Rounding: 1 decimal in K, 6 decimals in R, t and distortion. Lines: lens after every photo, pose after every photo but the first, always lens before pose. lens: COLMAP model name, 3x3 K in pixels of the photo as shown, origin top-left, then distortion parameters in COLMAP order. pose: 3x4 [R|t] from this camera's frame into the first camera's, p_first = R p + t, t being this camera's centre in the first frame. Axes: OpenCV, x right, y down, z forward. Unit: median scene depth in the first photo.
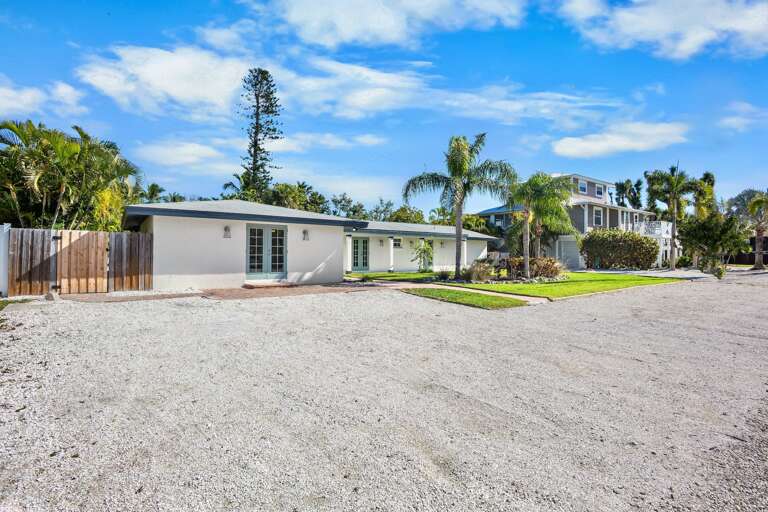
lens RADIAL K [[371.9, 0, 380.0], [0, 371.9, 256.7], [0, 0, 1]] dist [-0.003574, 0.000263]
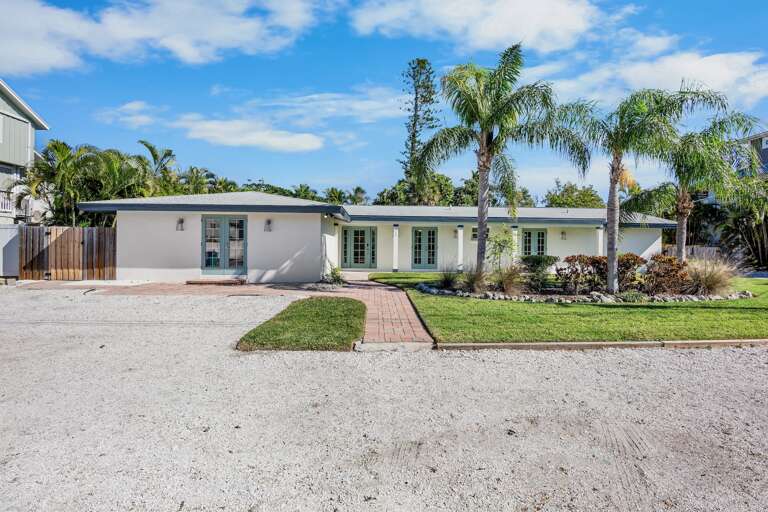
lens RADIAL K [[371.9, 0, 383.3], [0, 371.9, 254.2], [0, 0, 1]] dist [-0.003574, 0.000263]
pose [[0.837756, 0.012225, -0.545908, 0.495204], [-0.007296, 0.999911, 0.011196, -0.004073], [0.545996, -0.005397, 0.837771, 0.445100]]
